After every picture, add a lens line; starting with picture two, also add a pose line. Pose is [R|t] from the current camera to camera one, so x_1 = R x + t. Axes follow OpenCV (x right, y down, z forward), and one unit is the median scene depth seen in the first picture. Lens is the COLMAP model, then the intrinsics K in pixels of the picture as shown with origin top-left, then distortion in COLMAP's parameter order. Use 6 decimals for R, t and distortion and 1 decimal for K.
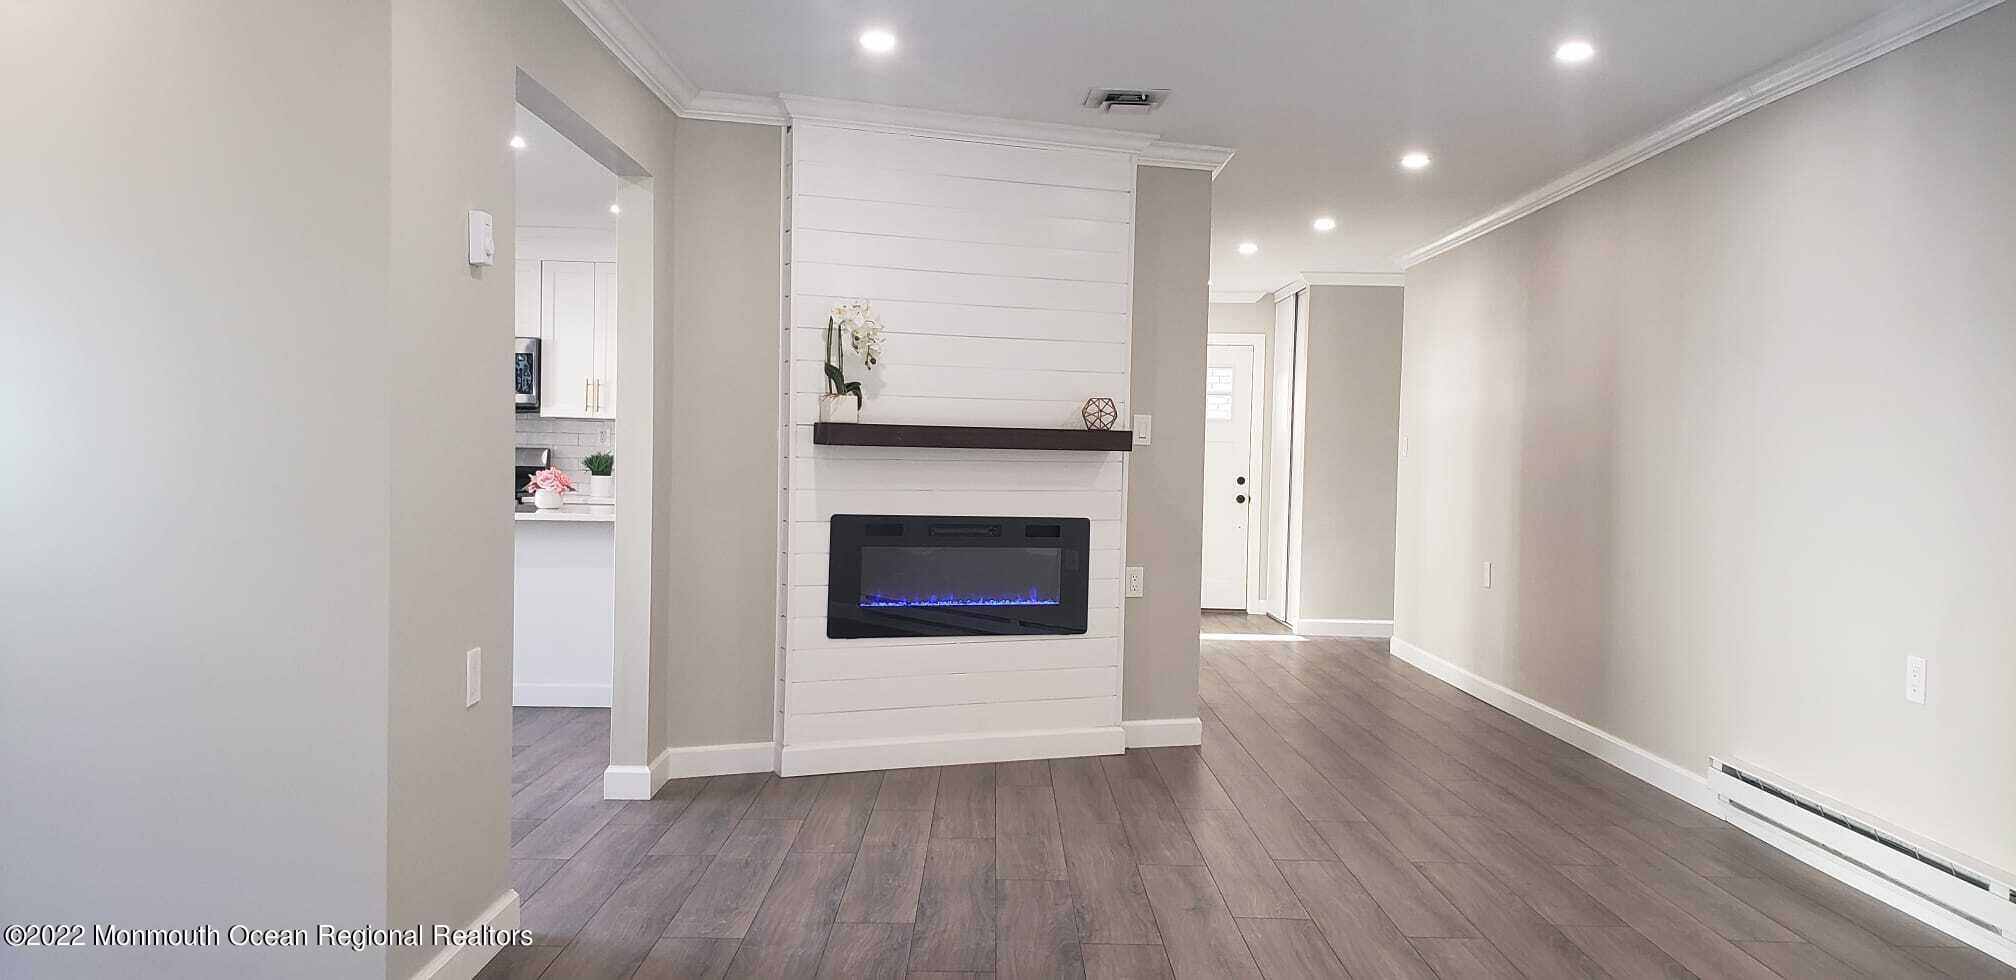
lens RADIAL K [[1547.5, 0, 1008.0], [0, 1547.5, 490.0], [0, 0, 1]] dist [0.167311, -0.344023]
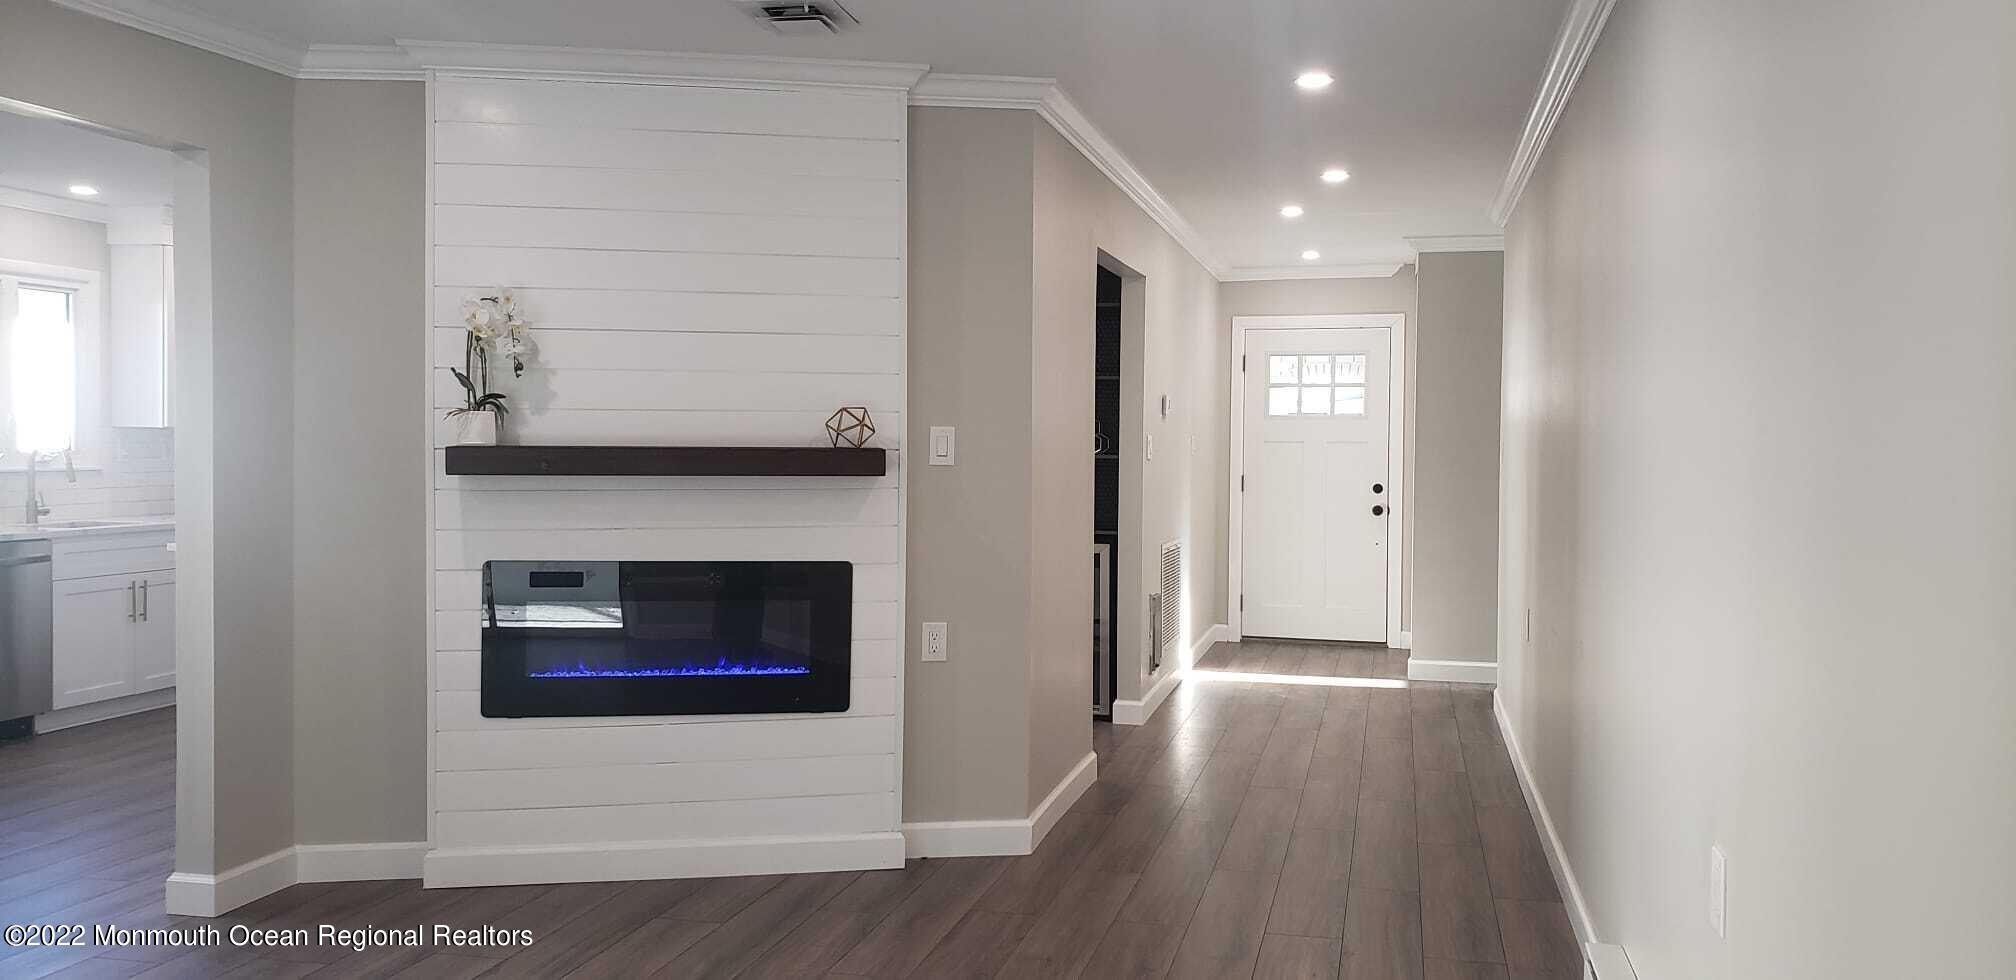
lens RADIAL K [[1563.7, 0, 1045.4], [0, 1563.7, 475.6], [0, 0, 1]] dist [0.004220, -0.004309]
pose [[0.974011, -0.008348, -0.226345, 0.329402], [0.007580, 0.999962, -0.004261, -0.021155], [0.226372, 0.002434, 0.974038, 0.268185]]
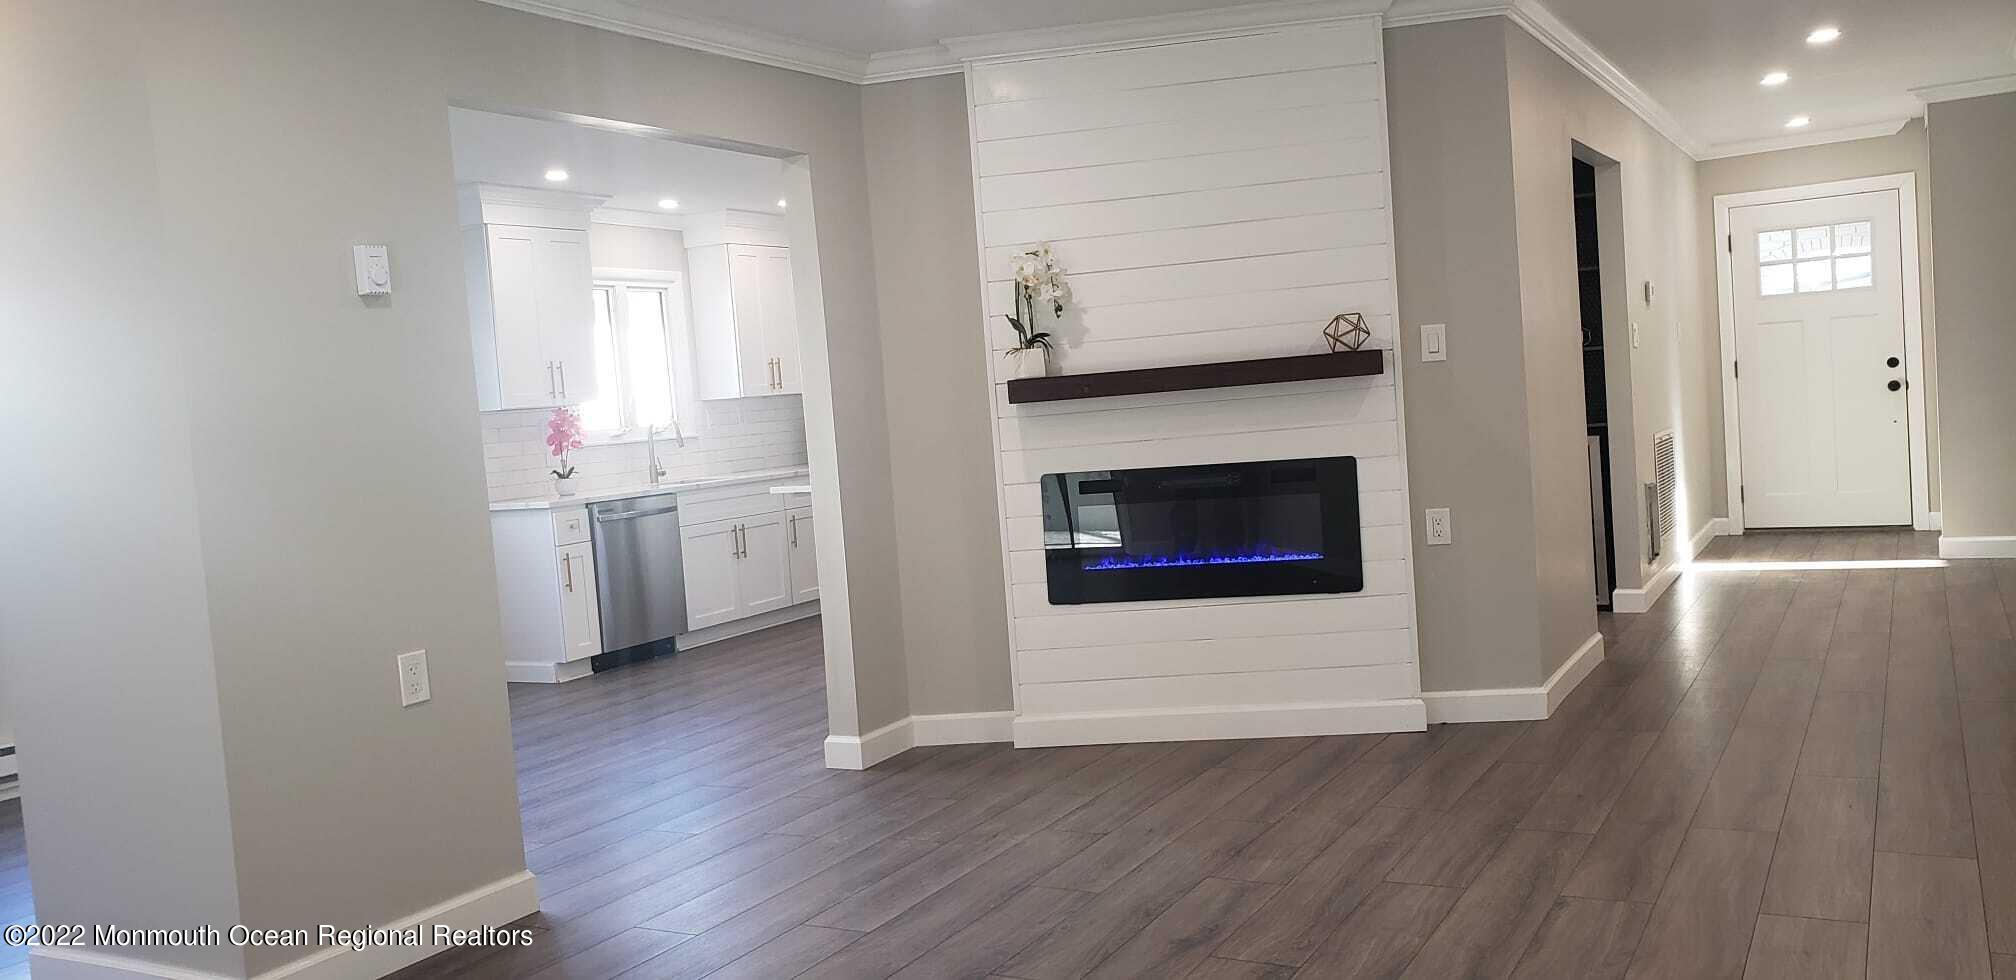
lens RADIAL K [[1547.5, 0, 1008.0], [0, 1547.5, 490.0], [0, 0, 1]] dist [0.167311, -0.344023]
pose [[0.859816, -0.056888, -0.507424, 0.328387], [0.083099, 0.996115, 0.029133, -0.004043], [0.503796, -0.067215, 0.861204, 0.166345]]
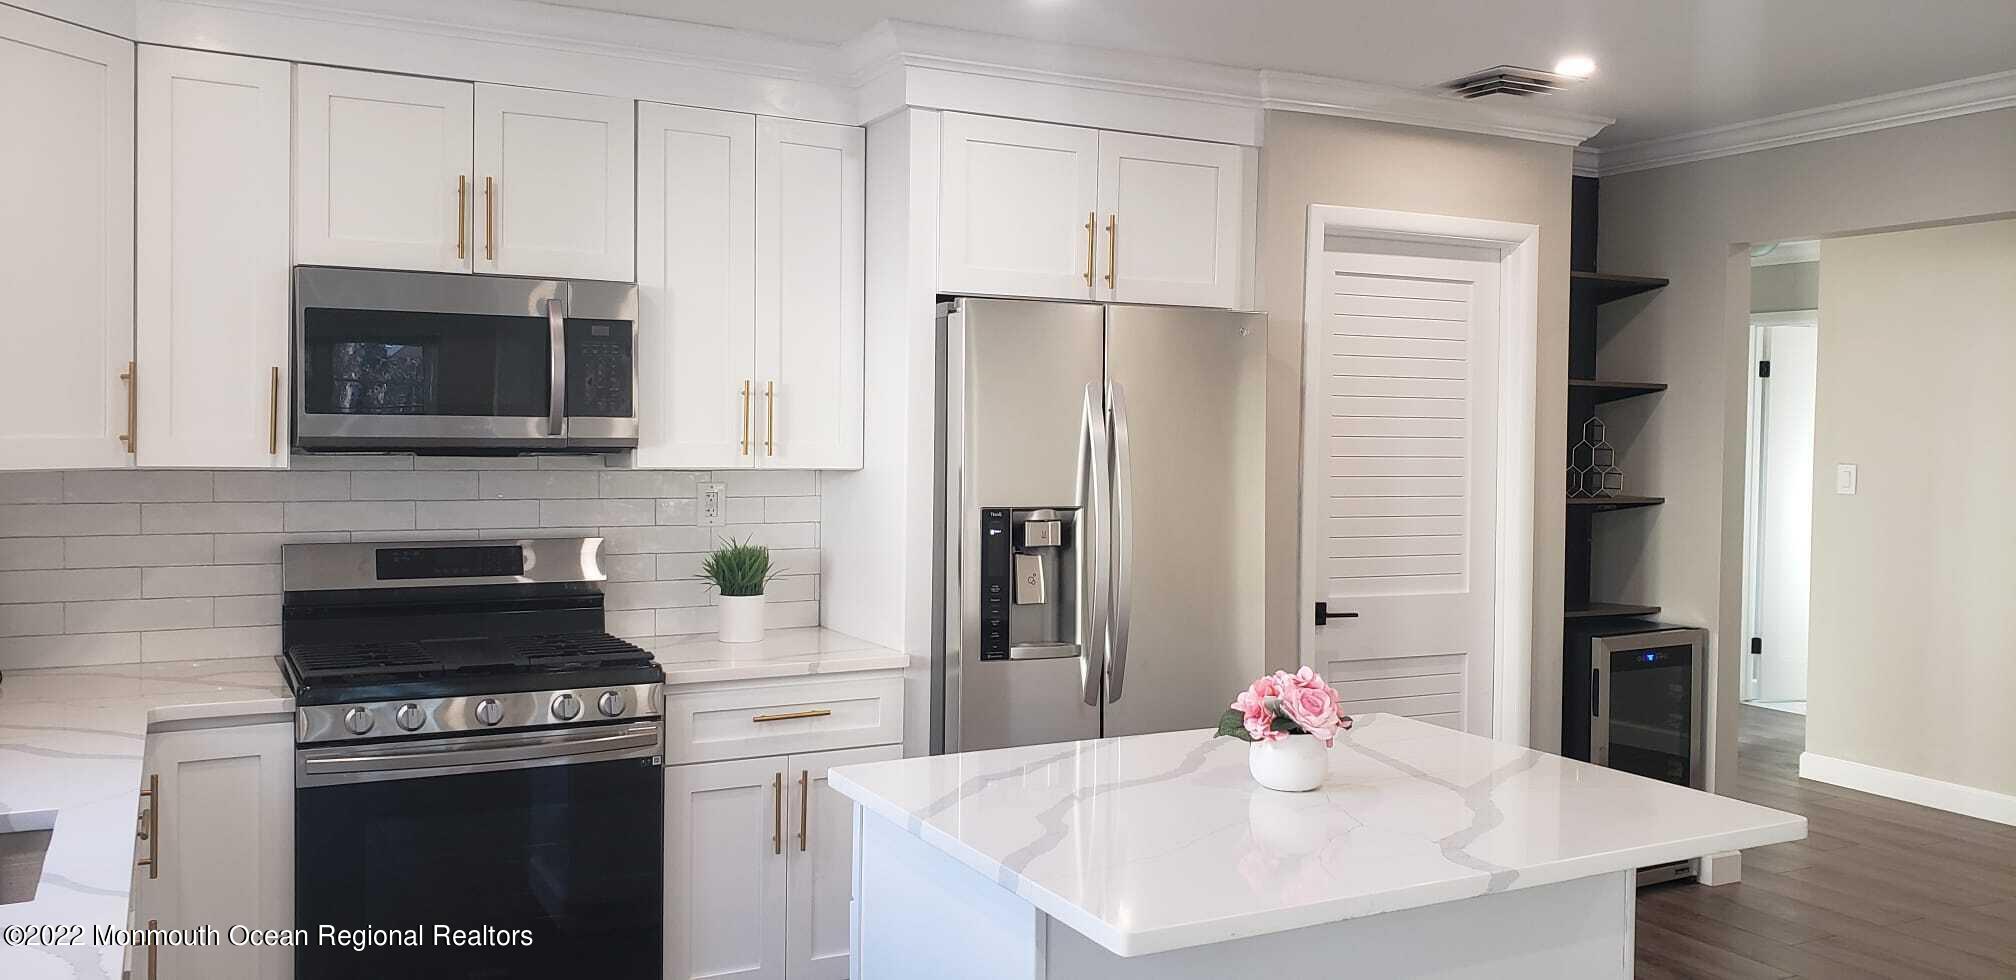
lens RADIAL K [[1547.5, 0, 1008.0], [0, 1547.5, 490.0], [0, 0, 1]] dist [0.167311, -0.344023]
pose [[0.874958, -0.028483, 0.483359, -0.635933], [0.020256, 0.999548, 0.022234, -0.074573], [-0.483774, -0.009664, 0.875140, 0.890857]]
